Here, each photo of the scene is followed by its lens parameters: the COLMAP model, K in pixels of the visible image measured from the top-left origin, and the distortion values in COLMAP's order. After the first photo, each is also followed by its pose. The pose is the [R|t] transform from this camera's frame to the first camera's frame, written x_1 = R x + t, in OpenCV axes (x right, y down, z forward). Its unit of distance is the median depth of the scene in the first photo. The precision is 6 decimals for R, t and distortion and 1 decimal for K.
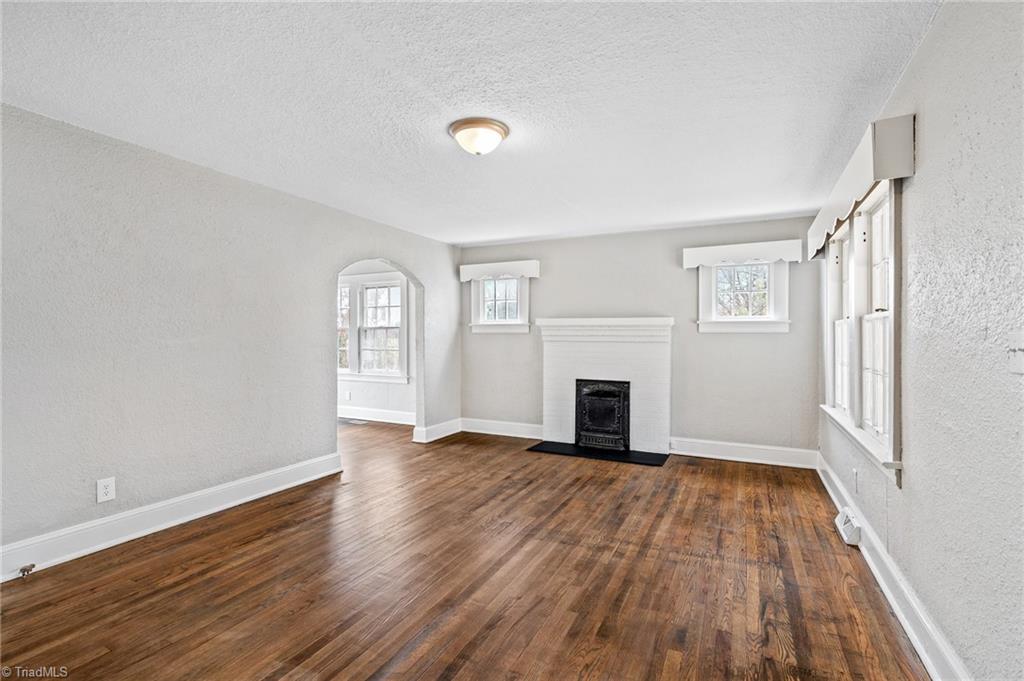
lens RADIAL K [[473.0, 0, 510.8], [0, 473.0, 337.1], [0, 0, 1]] dist [0.002597, 0.000711]
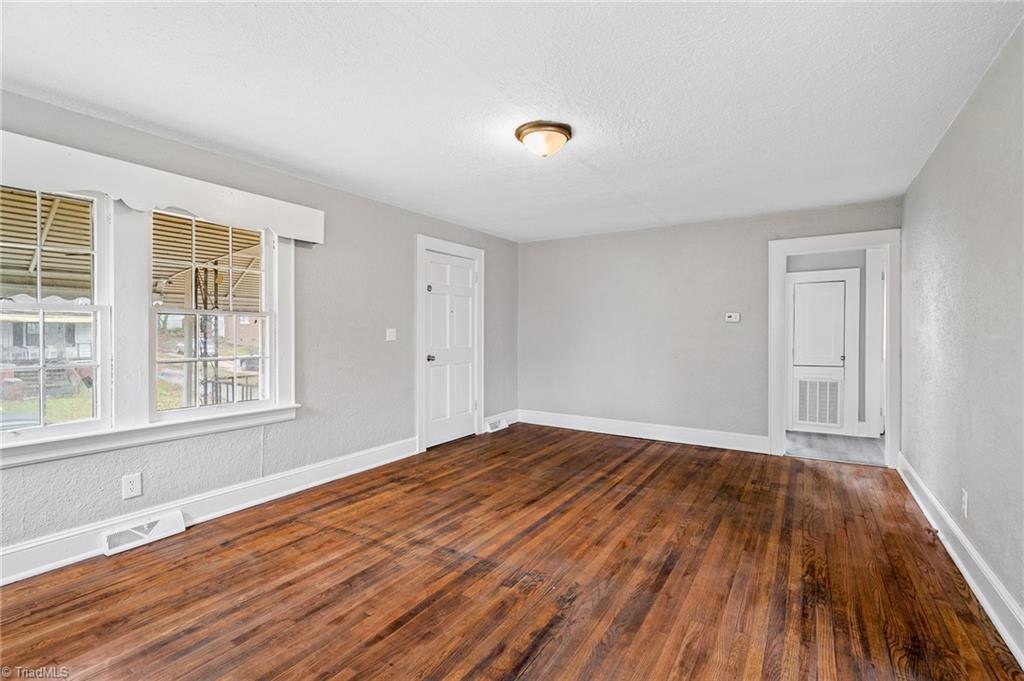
lens RADIAL K [[473.0, 0, 508.9], [0, 473.0, 336.6], [0, 0, 1]] dist [0.002597, 0.000711]
pose [[-0.993617, -0.002324, 0.112779, -0.106171], [-0.001405, 0.999965, 0.008225, 0.005806], [-0.112794, 0.008014, -0.993586, 1.977334]]
